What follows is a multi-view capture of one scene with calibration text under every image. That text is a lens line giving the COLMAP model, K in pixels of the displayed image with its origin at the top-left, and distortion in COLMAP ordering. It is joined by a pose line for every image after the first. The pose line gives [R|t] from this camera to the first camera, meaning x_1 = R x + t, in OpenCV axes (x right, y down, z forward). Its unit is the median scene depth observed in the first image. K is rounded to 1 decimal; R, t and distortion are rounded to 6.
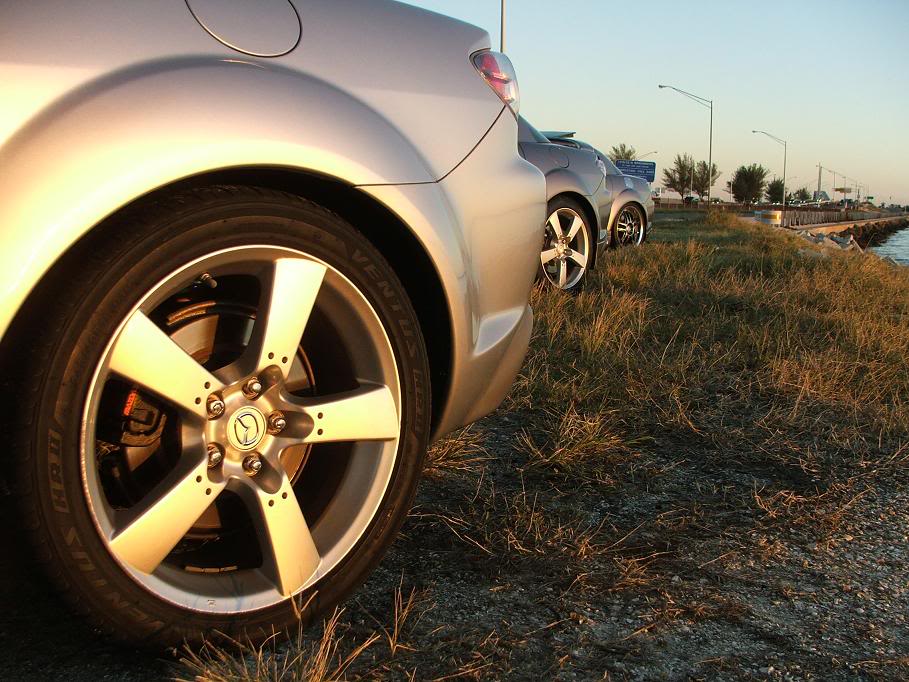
lens RADIAL K [[1030.9, 0, 451.9], [0, 1030.9, 341.1], [0, 0, 1]] dist [-0.148904, 0.000000]
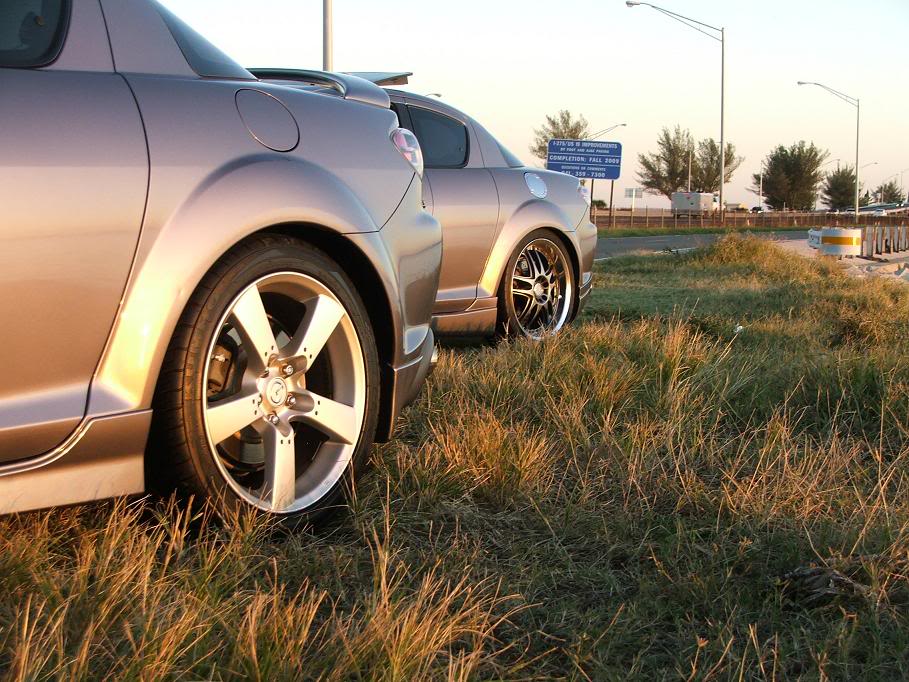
lens RADIAL K [[1846.8, 0, 455.5], [0, 1846.8, 348.8], [0, 0, 1]] dist [0.065641, 0.000000]
pose [[0.994662, -0.020004, 0.101226, 0.031605], [0.026445, 0.997682, -0.062693, -0.019815], [-0.099737, 0.065036, 0.992886, 0.120564]]
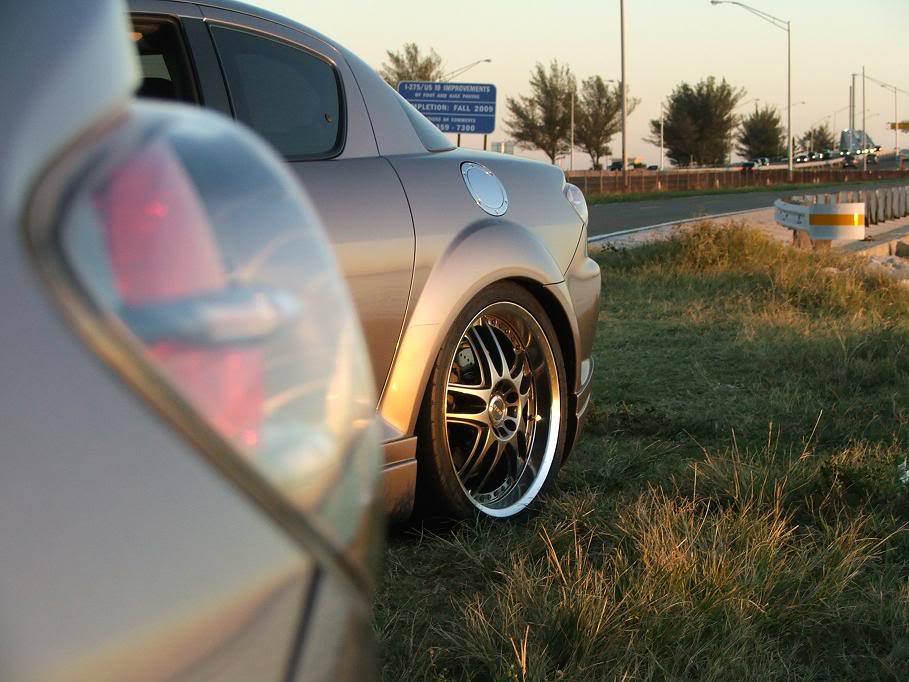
lens RADIAL K [[2341.5, 0, 457.8], [0, 2341.5, 342.1], [0, 0, 1]] dist [0.133404, 0.000000]
pose [[0.982963, -0.049191, 0.177101, 0.045731], [0.060945, 0.996242, -0.061551, -0.053662], [-0.173407, 0.071296, 0.982266, 0.301600]]
